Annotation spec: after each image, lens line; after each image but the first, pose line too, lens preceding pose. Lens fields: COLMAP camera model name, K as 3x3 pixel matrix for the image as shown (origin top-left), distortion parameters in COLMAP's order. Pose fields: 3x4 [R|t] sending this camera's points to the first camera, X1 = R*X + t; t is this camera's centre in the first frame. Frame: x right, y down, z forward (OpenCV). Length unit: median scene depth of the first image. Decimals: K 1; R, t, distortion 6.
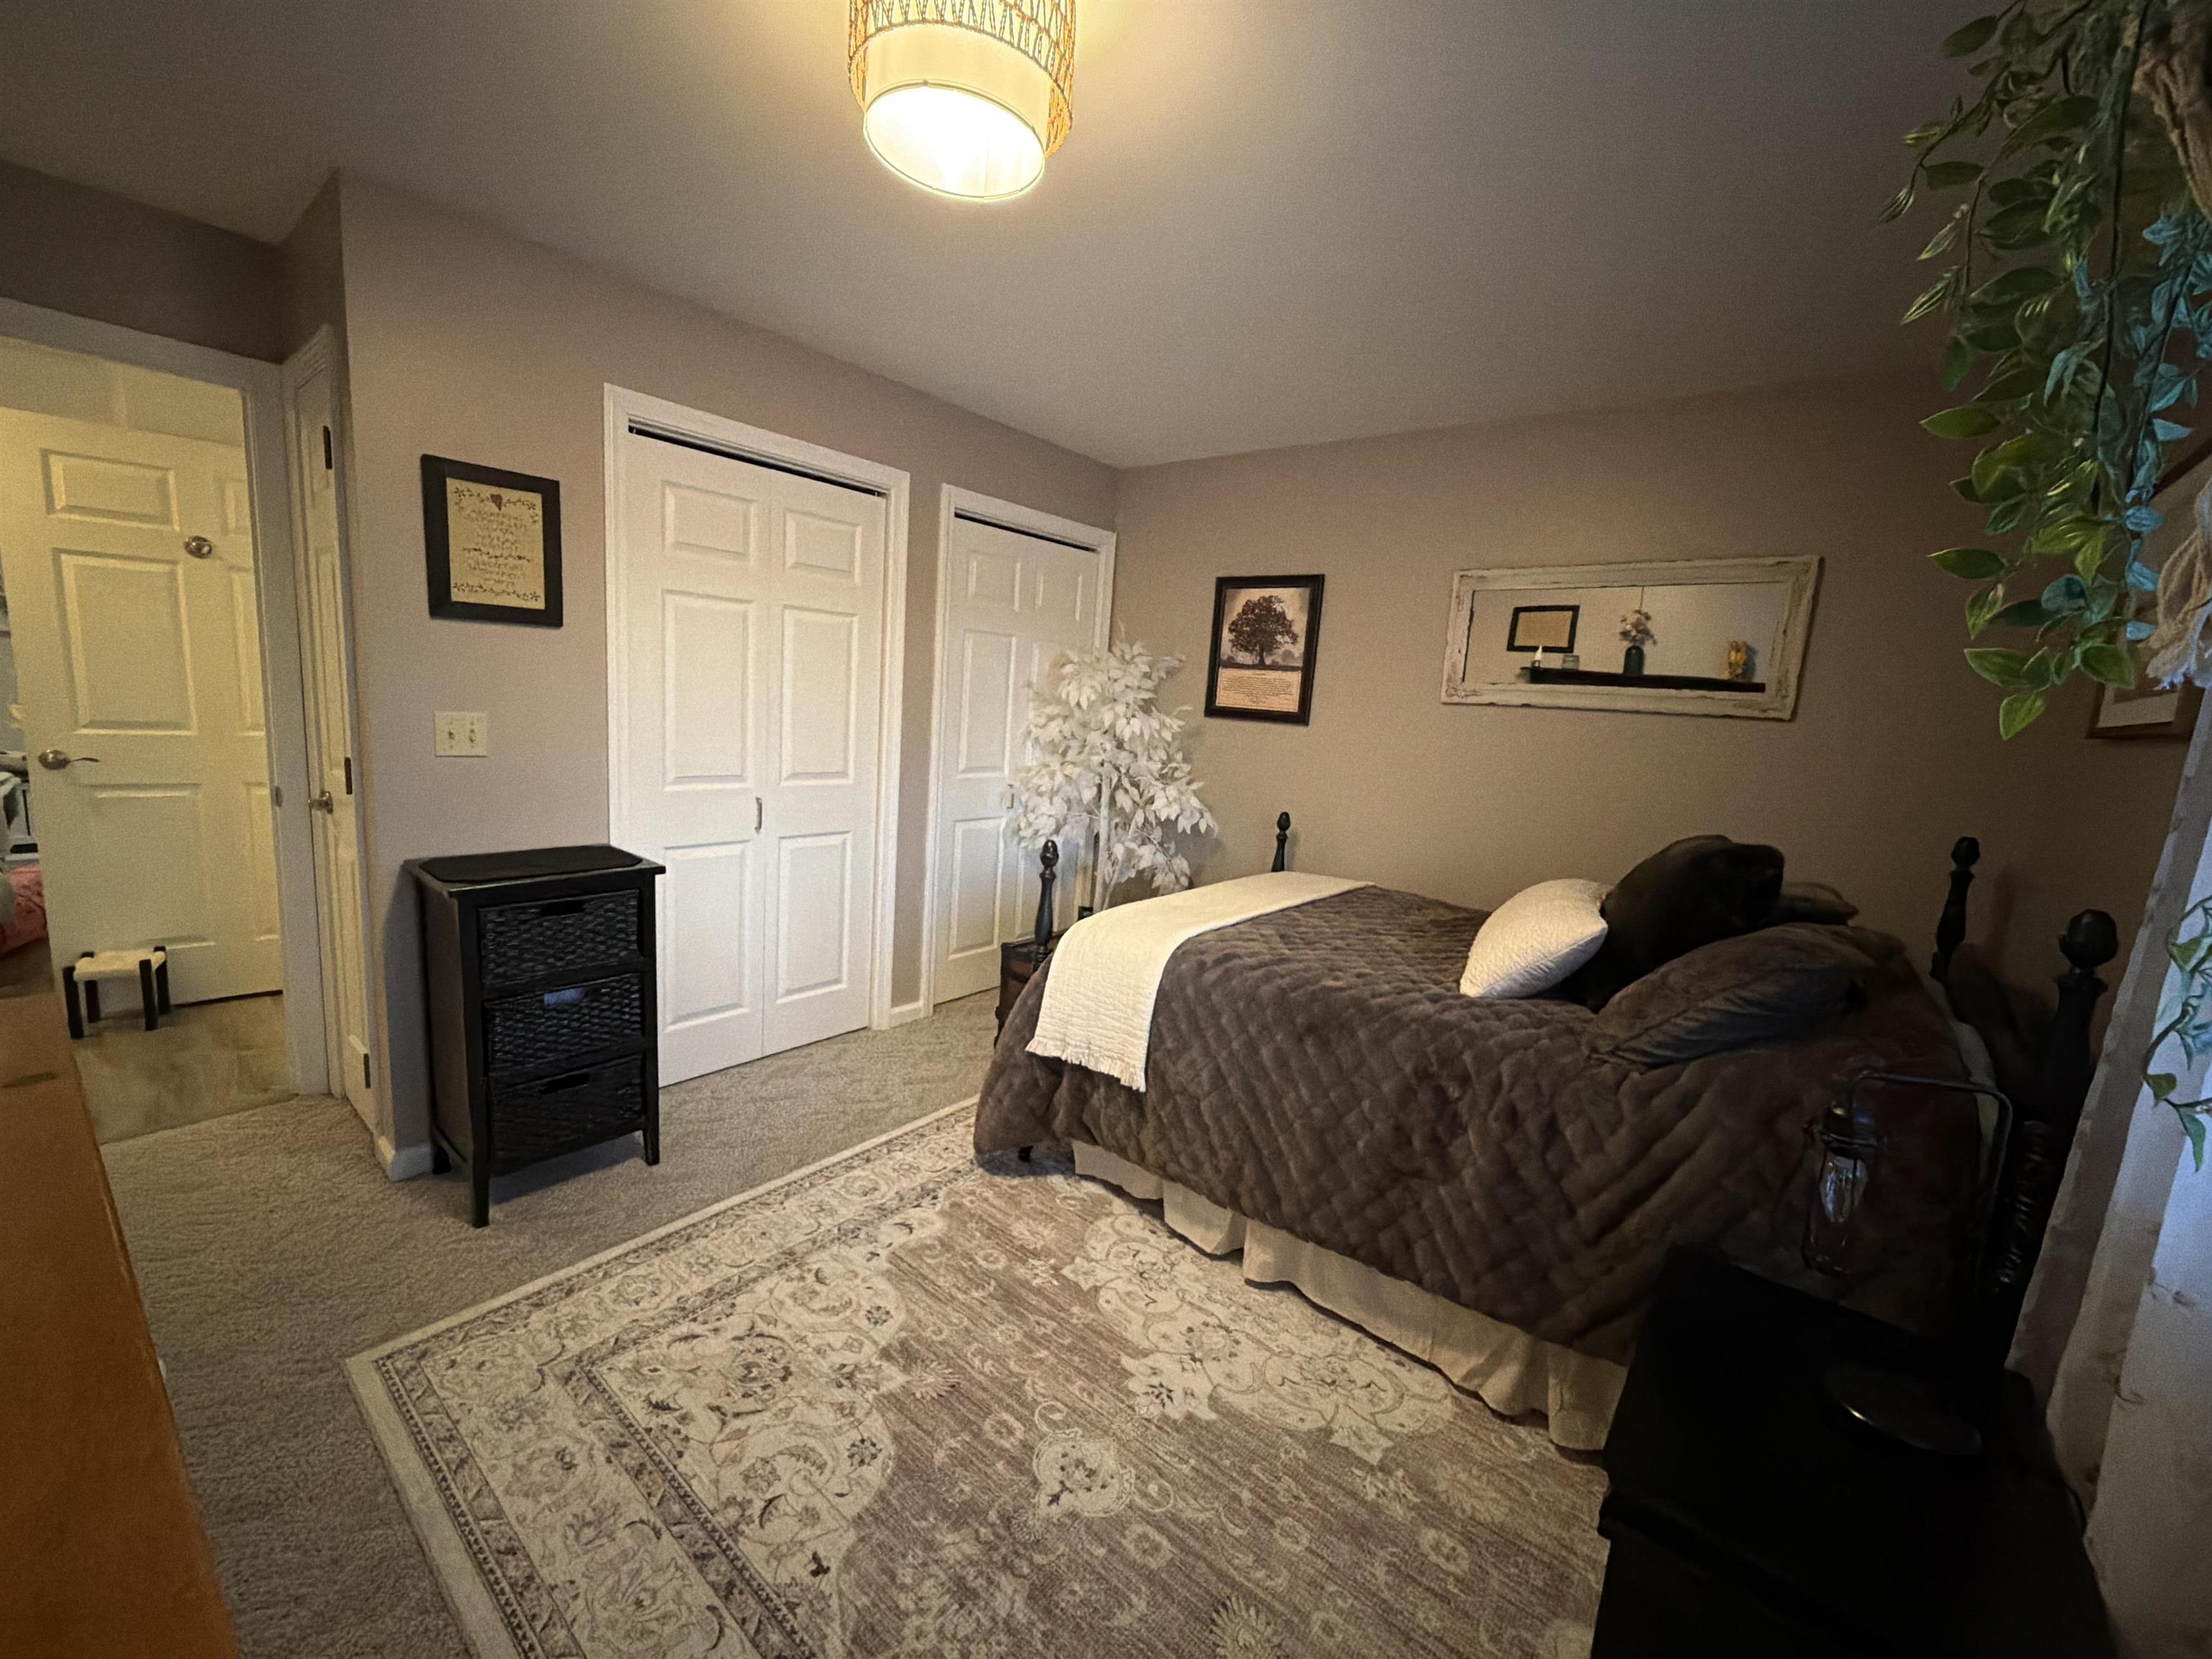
lens RADIAL K [[880.2, 0, 1096.7], [0, 880.2, 830.1], [0, 0, 1]] dist [-0.000602, 0.000406]
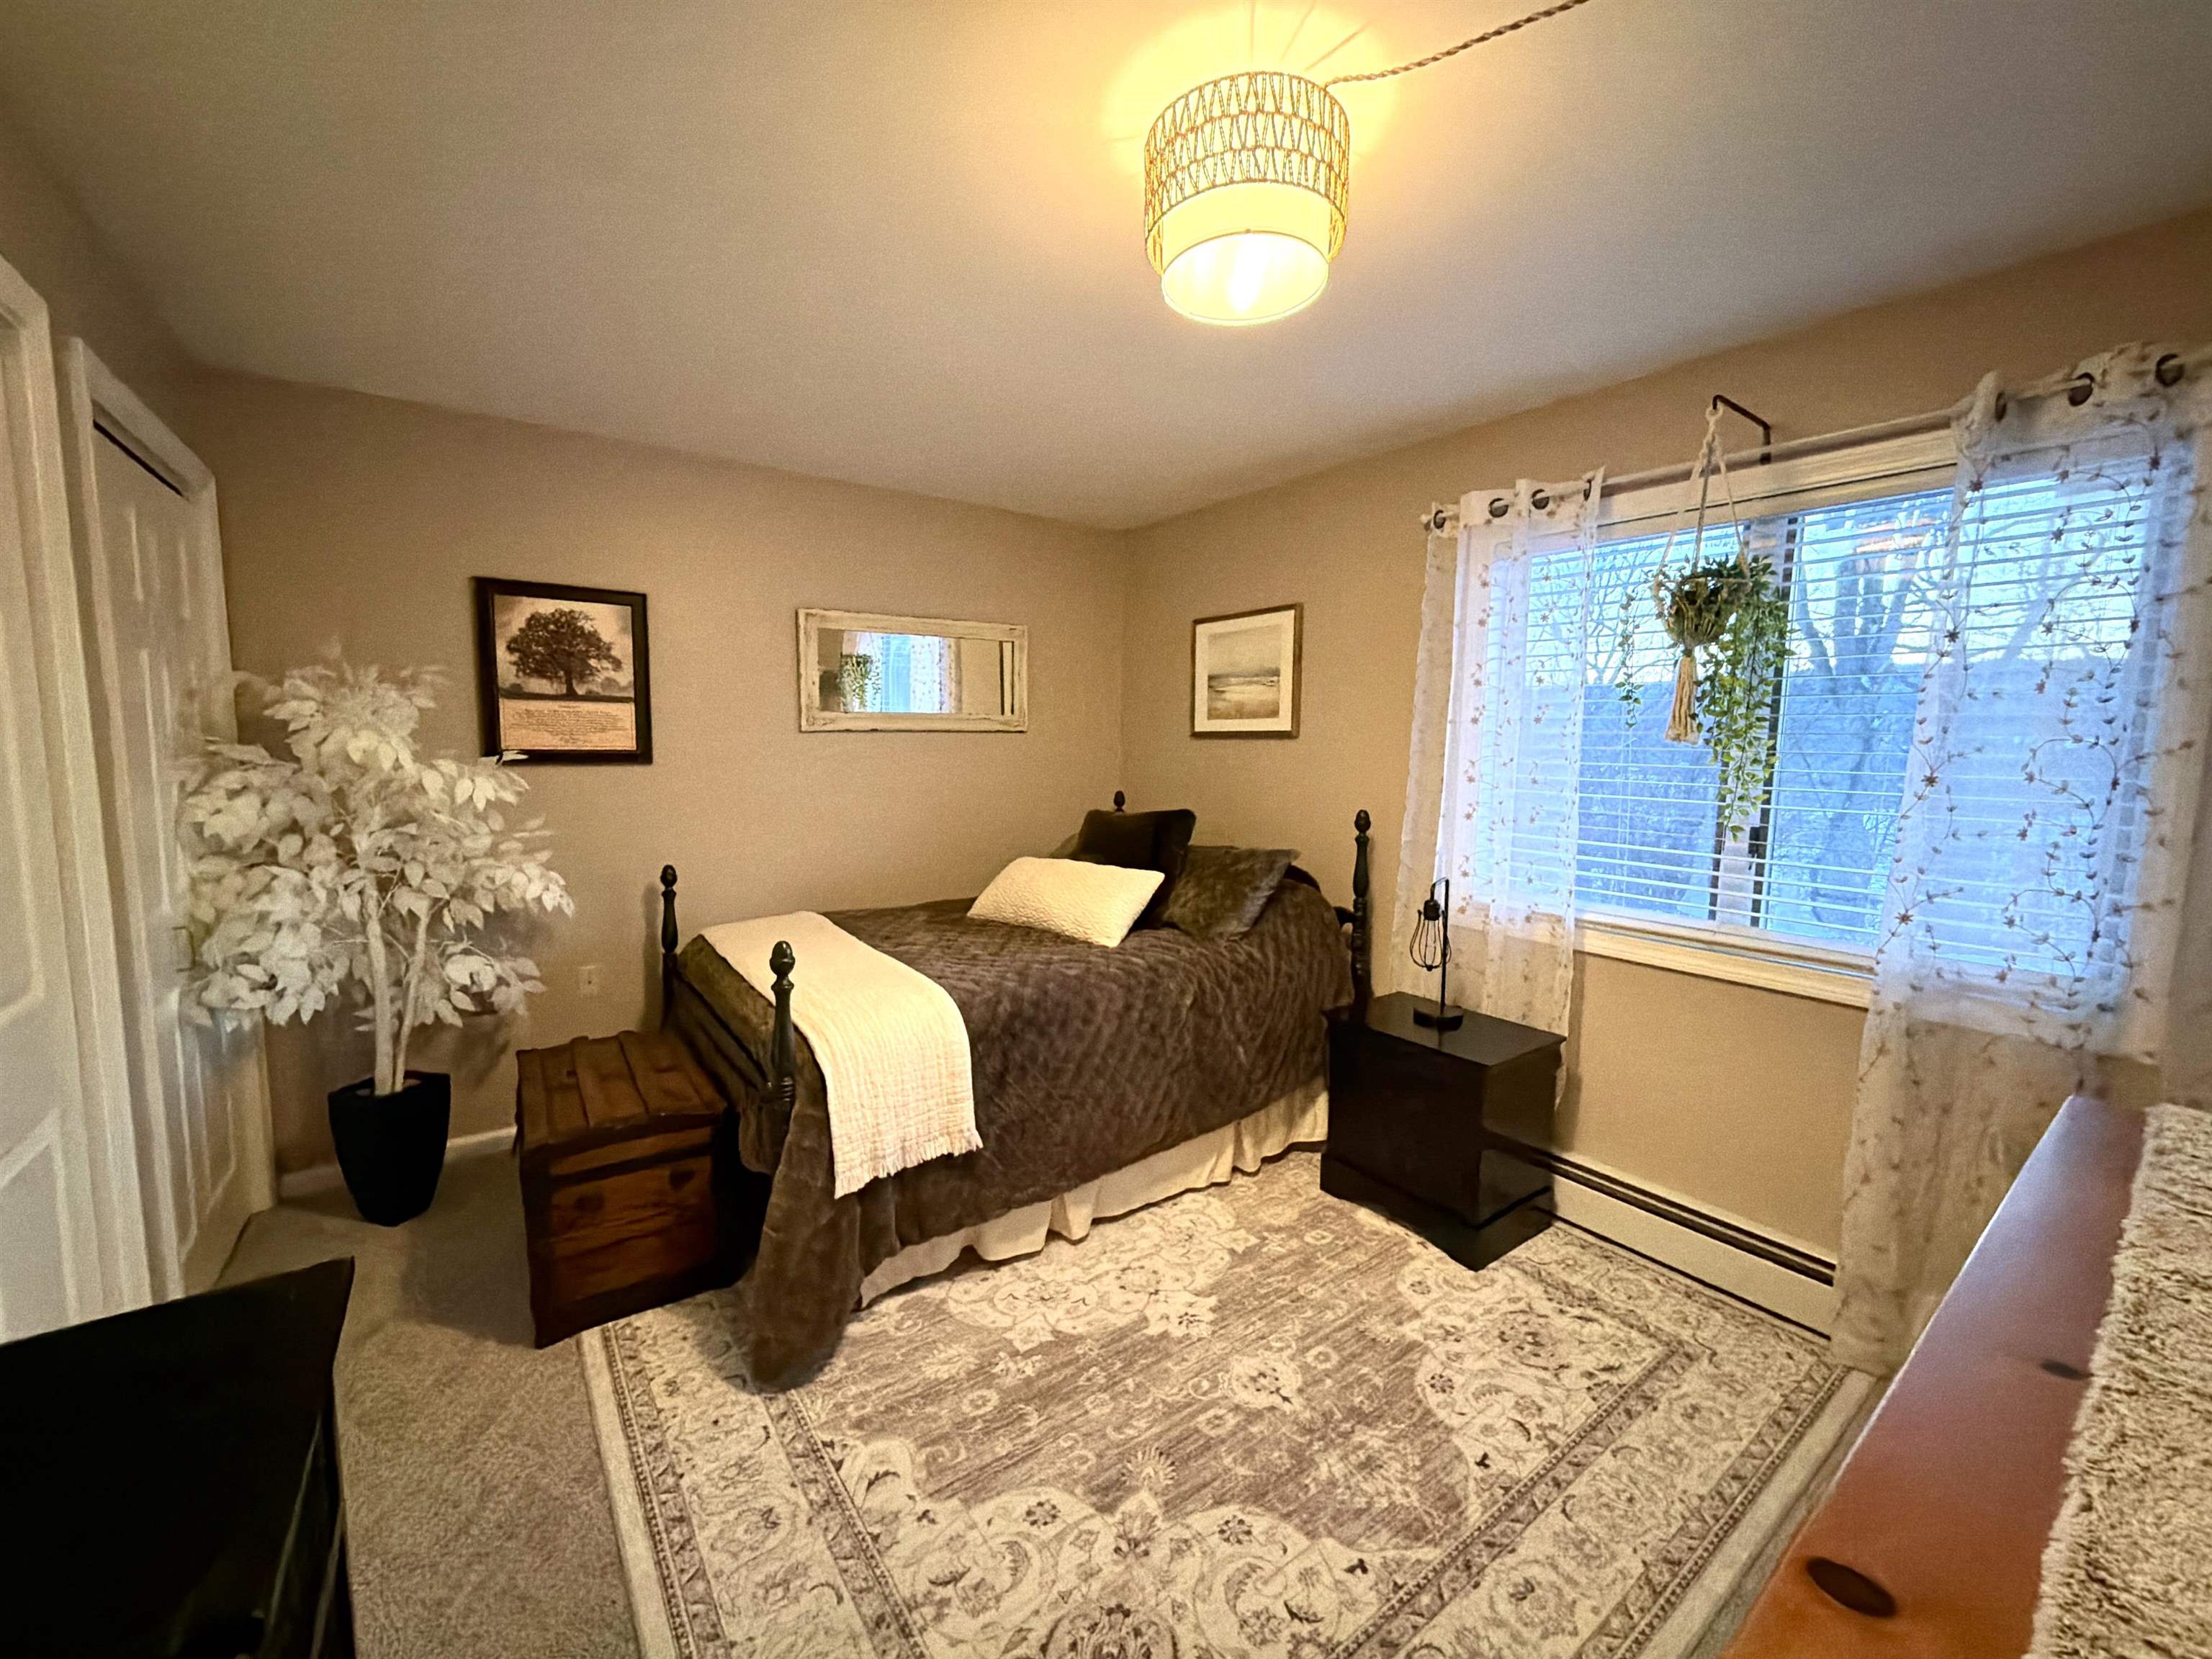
lens RADIAL K [[880.2, 0, 1098.5], [0, 880.2, 826.6], [0, 0, 1]] dist [-0.000602, 0.000406]
pose [[0.257870, -0.165225, 0.951947, -0.903798], [0.154132, 0.979687, 0.128287, -0.187103], [-0.953806, 0.113644, 0.278098, 0.623863]]
